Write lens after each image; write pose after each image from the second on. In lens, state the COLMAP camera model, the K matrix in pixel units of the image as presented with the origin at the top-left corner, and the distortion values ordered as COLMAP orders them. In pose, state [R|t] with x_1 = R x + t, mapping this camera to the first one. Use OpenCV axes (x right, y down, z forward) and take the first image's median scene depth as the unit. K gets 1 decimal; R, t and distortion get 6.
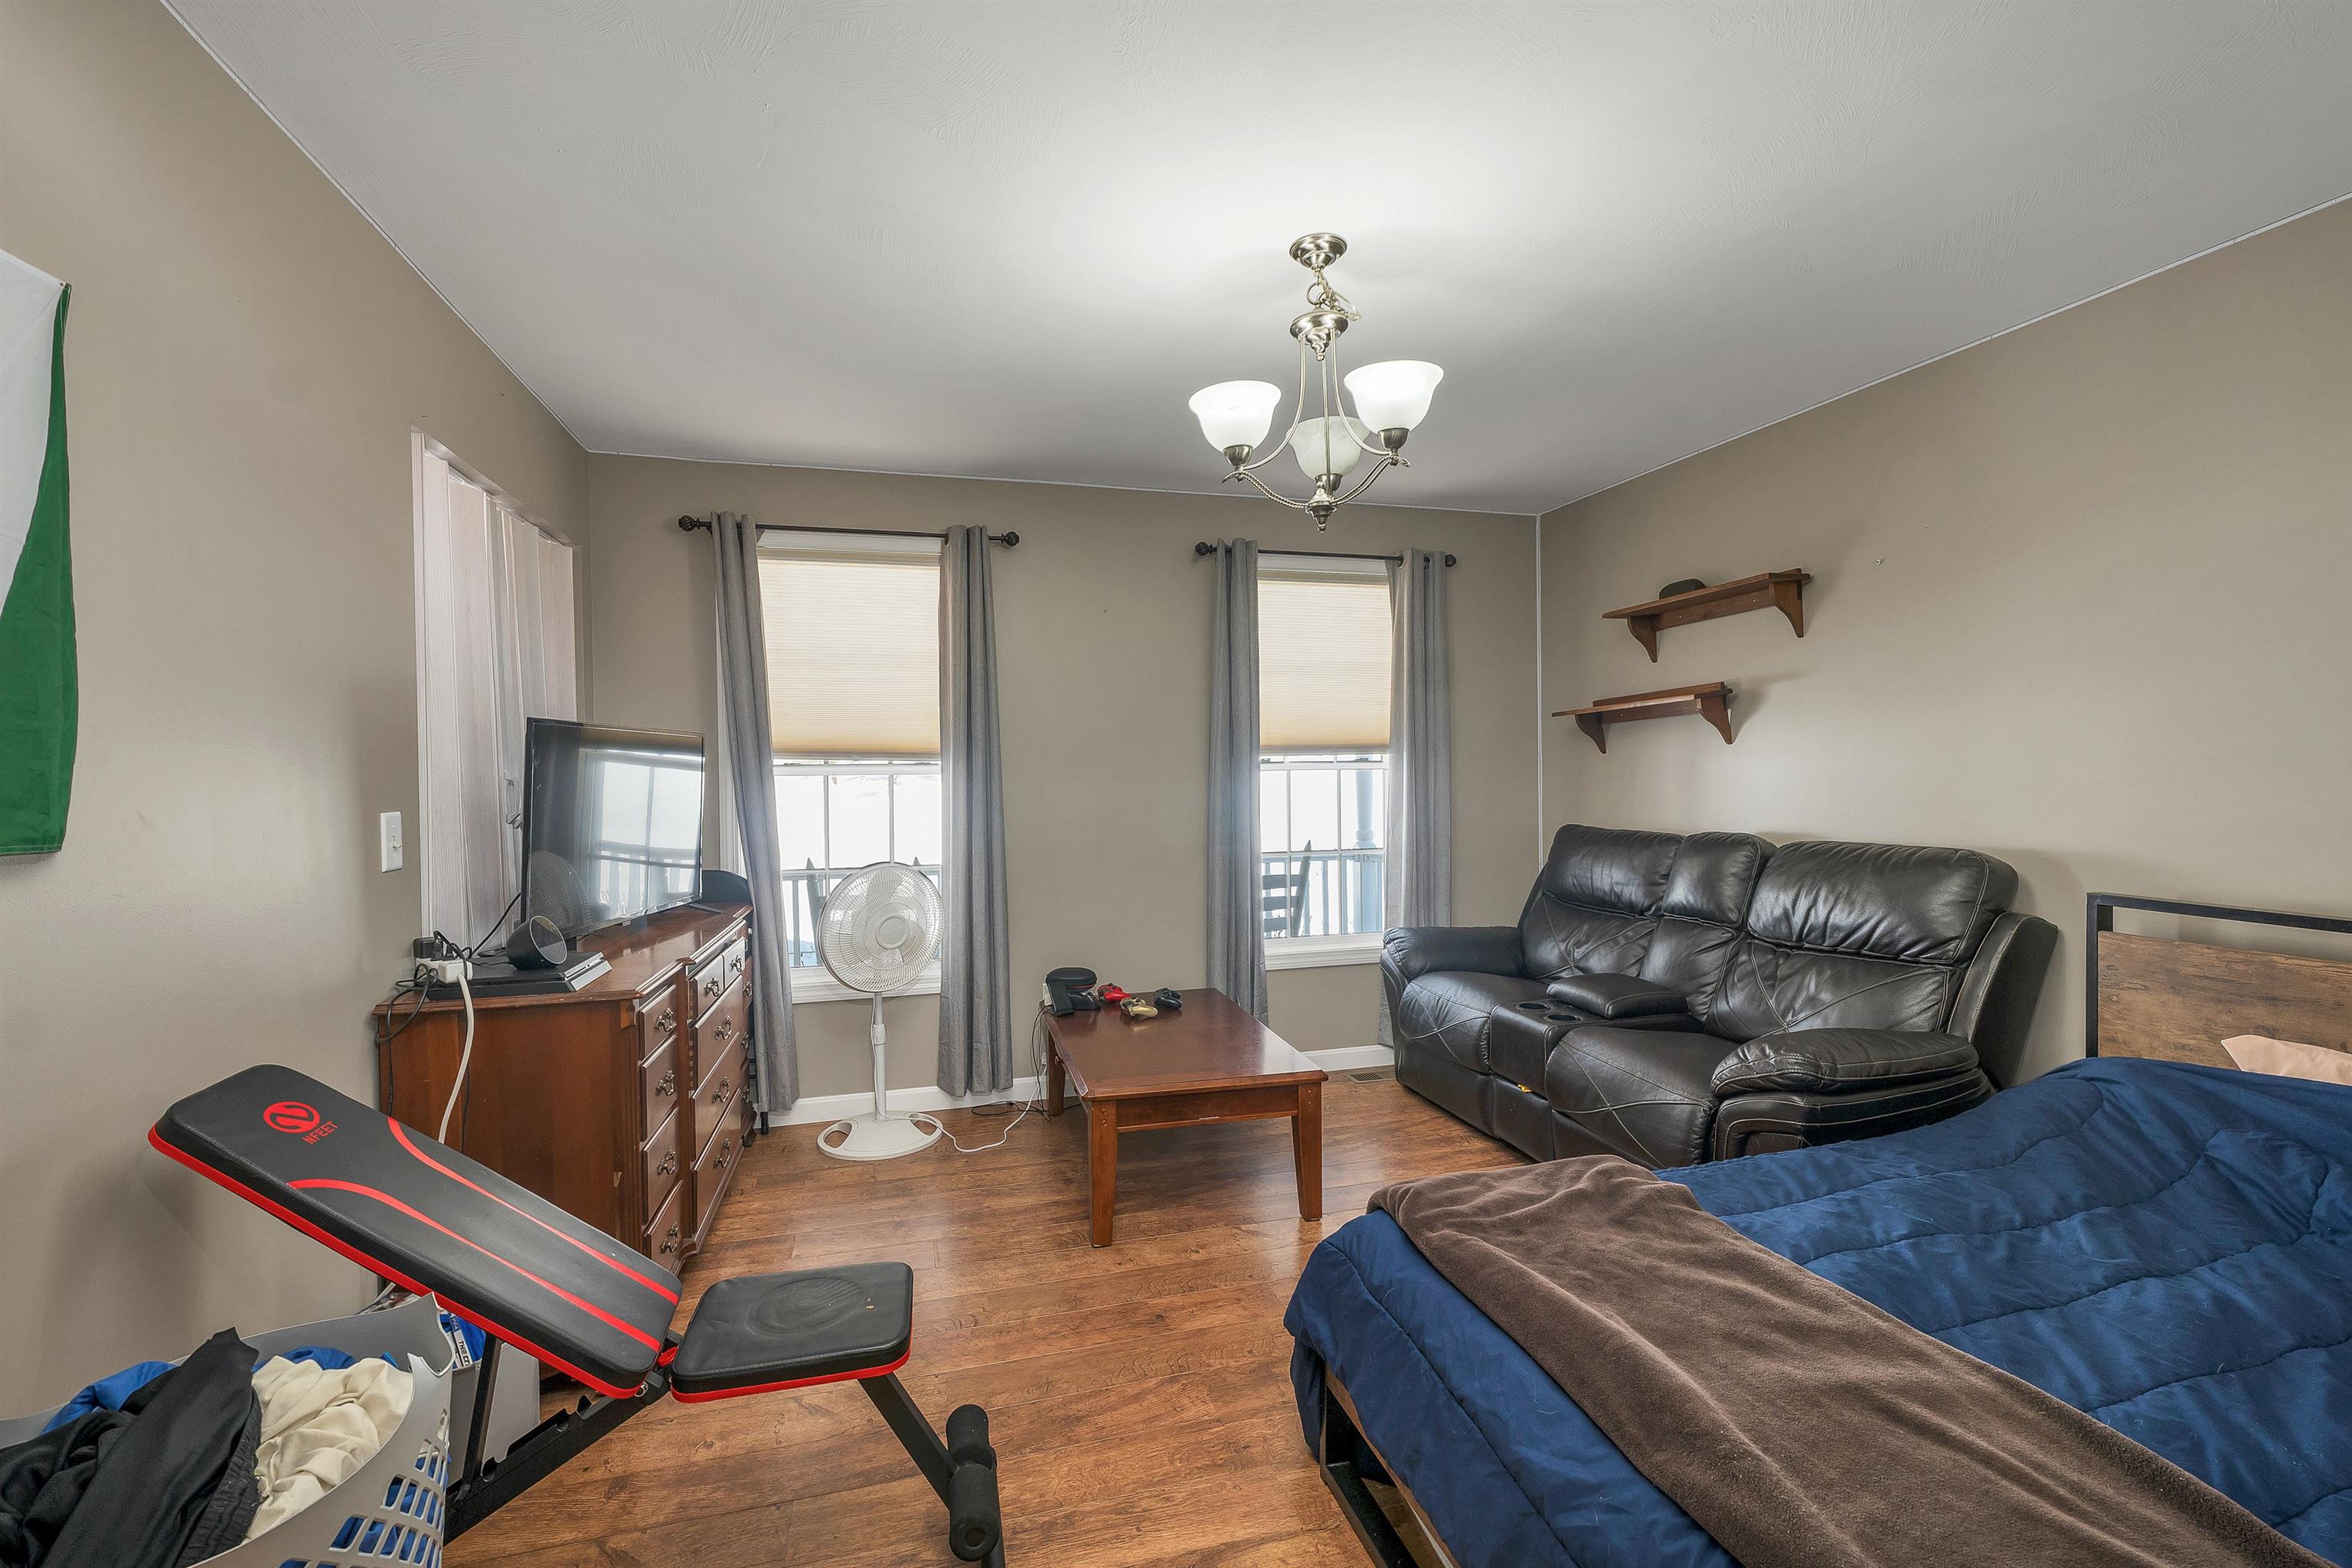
lens RADIAL K [[986.3, 0, 1172.3], [0, 986.3, 778.2], [0, 0, 1]] dist [-0.000984, 0.001097]
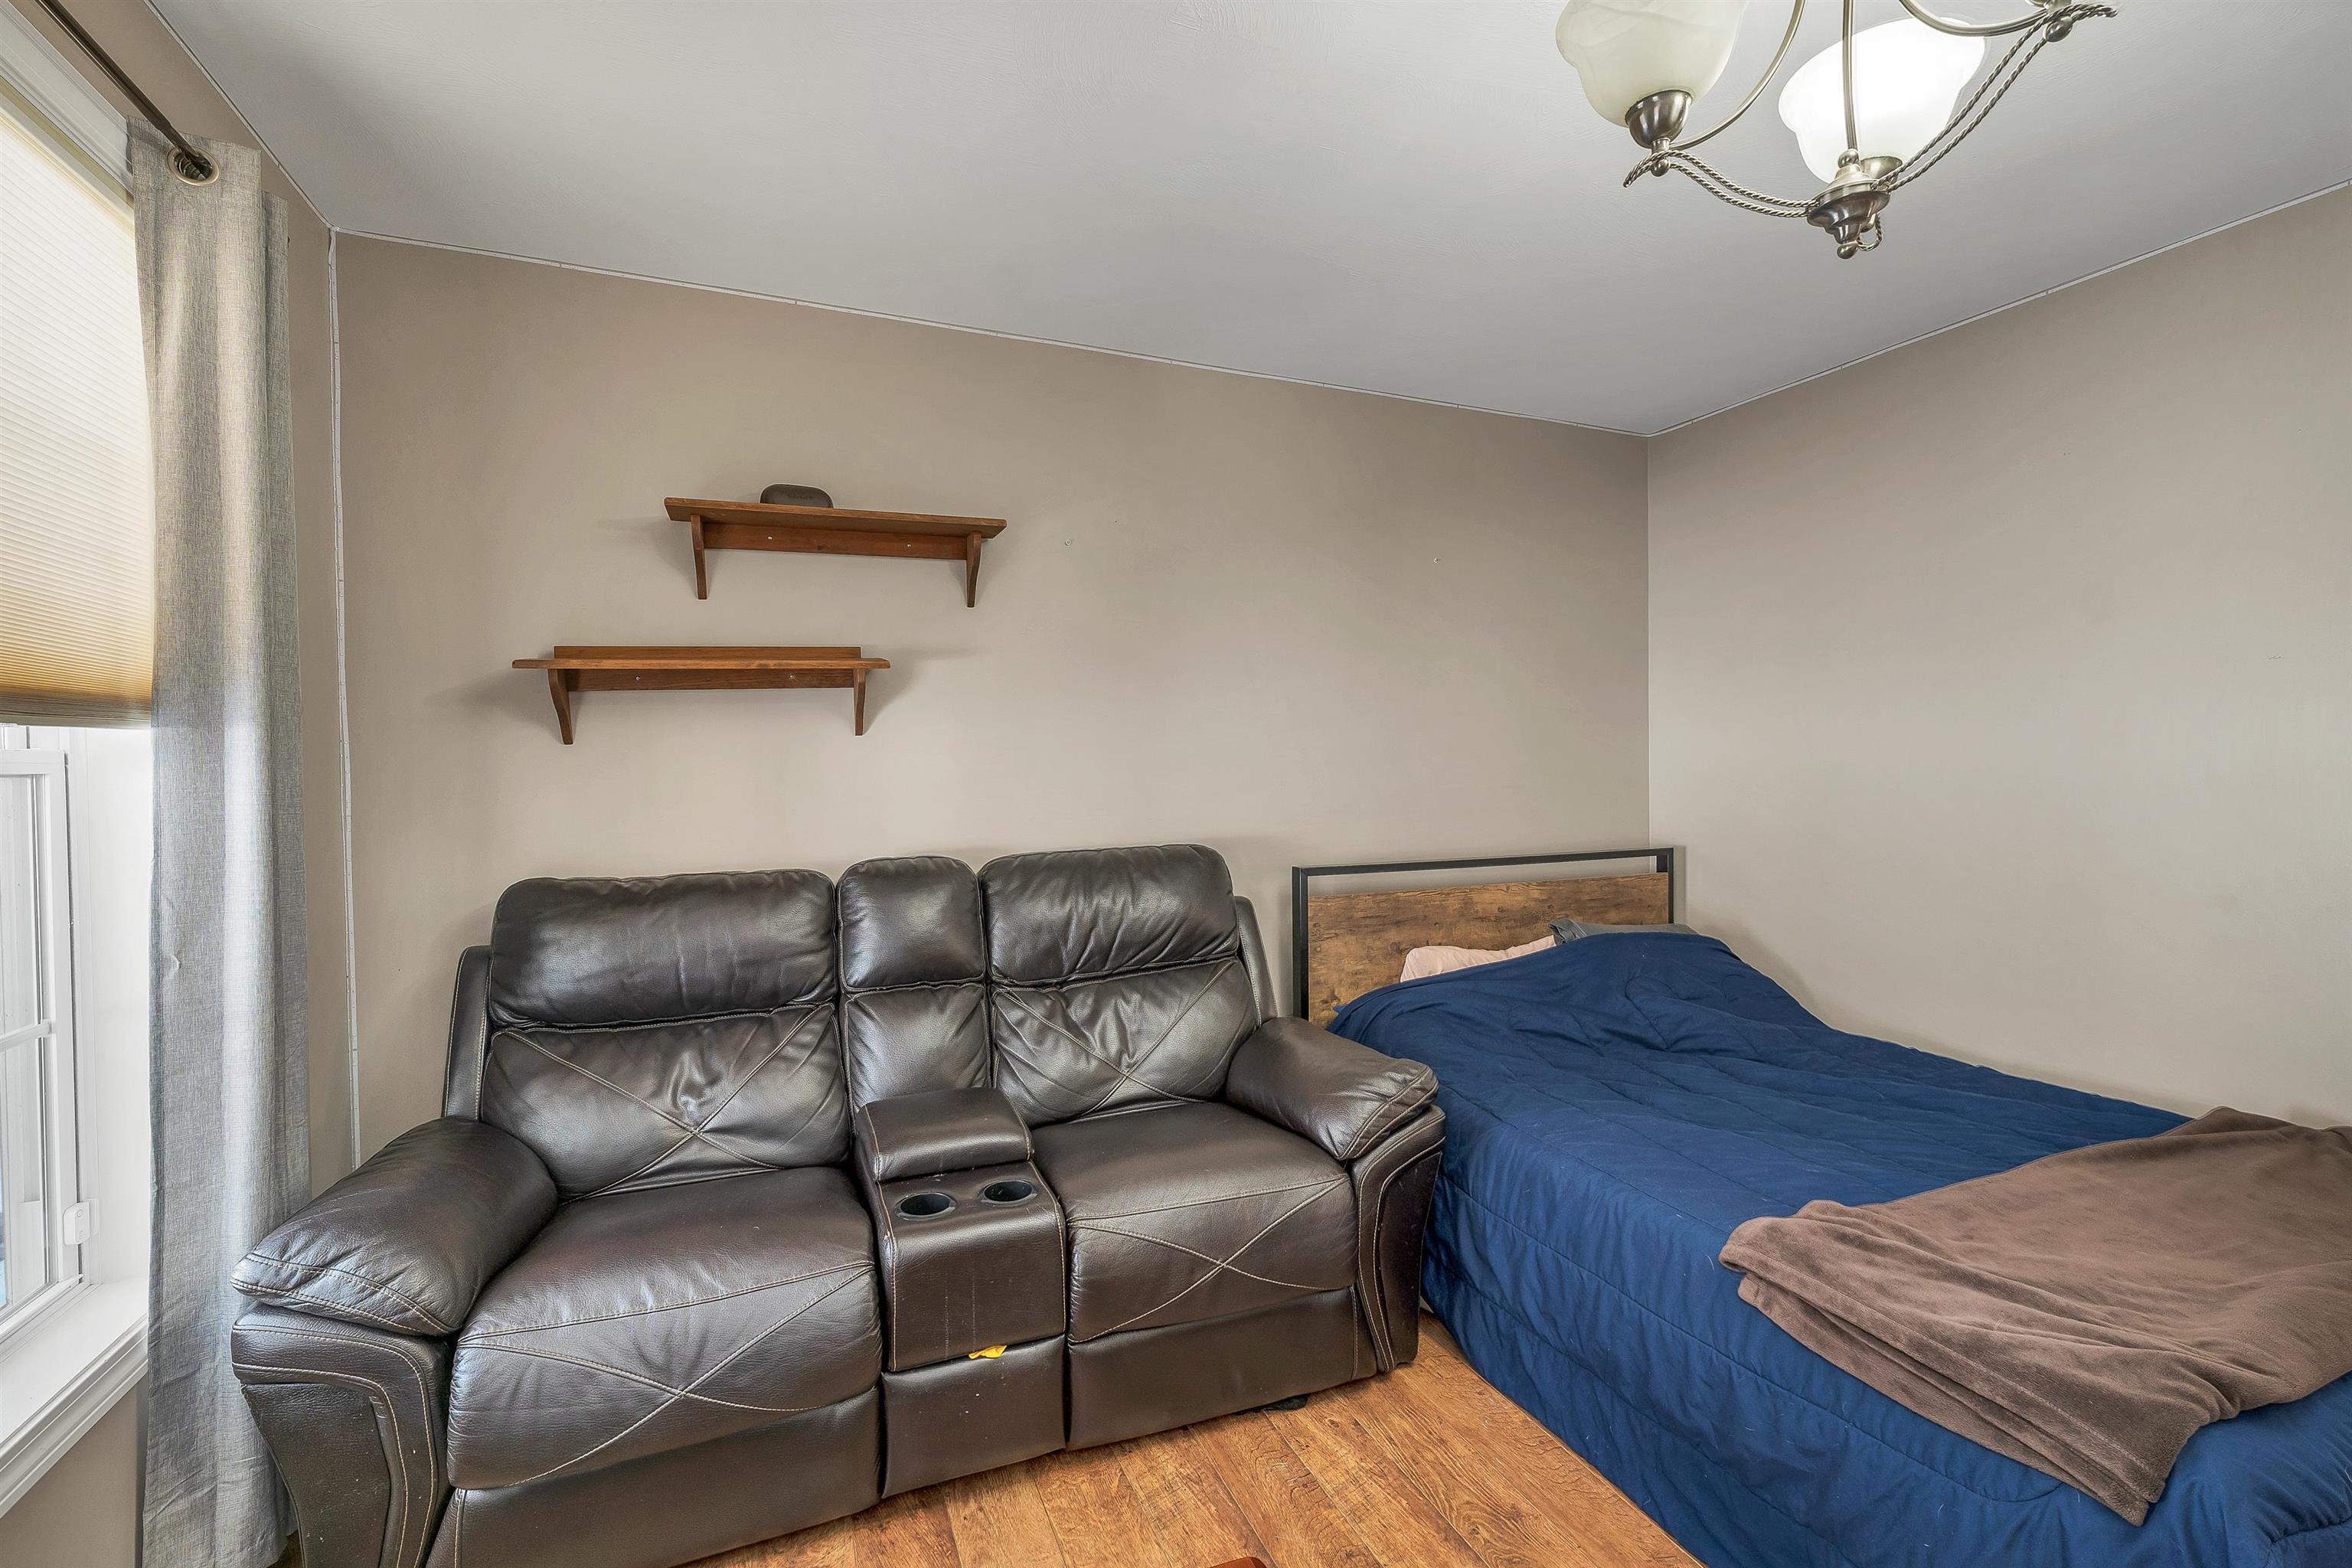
lens RADIAL K [[986.3, 0, 1187.1], [0, 986.3, 776.7], [0, 0, 1]] dist [-0.000984, 0.001097]
pose [[-0.109727, 0.000081, 0.993962, -0.211623], [0.022017, 0.999755, 0.002349, -0.001063], [-0.993718, 0.022142, -0.109702, 1.037859]]
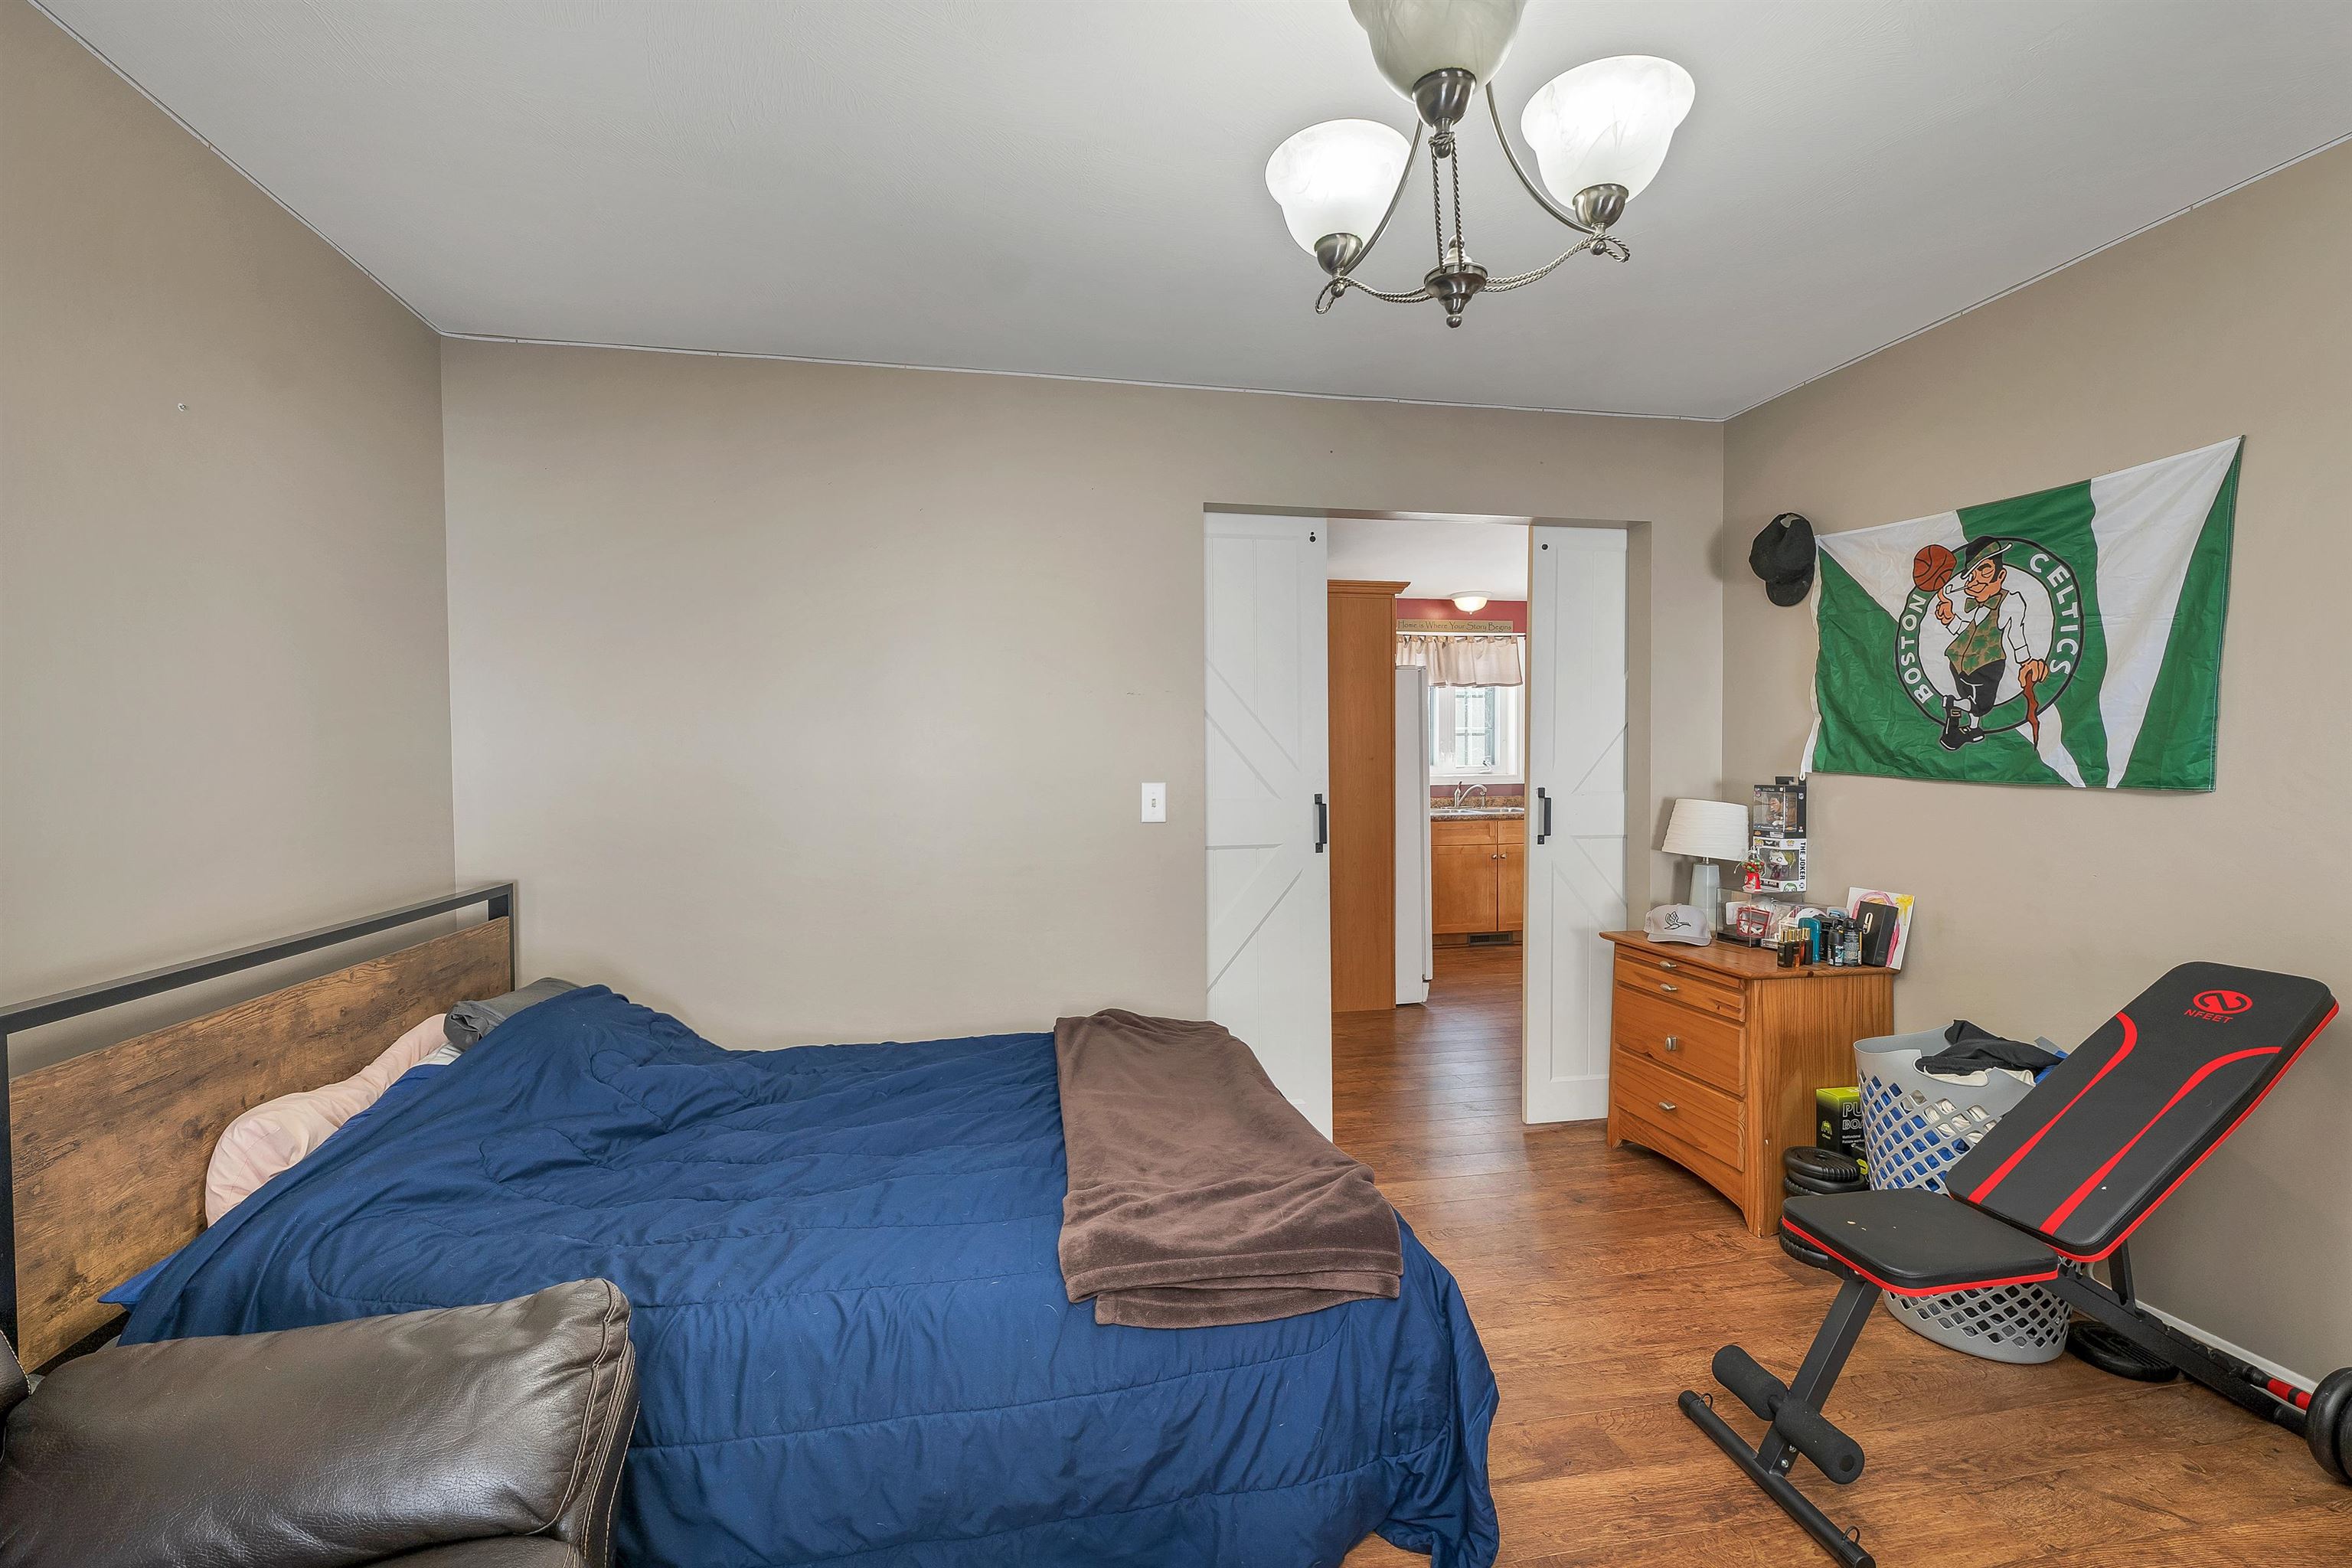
lens RADIAL K [[986.3, 0, 1133.7], [0, 986.3, 775.3], [0, 0, 1]] dist [-0.000984, 0.001097]
pose [[-0.994665, 0.019541, 0.101288, 0.211897], [0.021821, 0.999532, 0.021447, -0.011071], [-0.100822, 0.023543, -0.994626, 1.197230]]
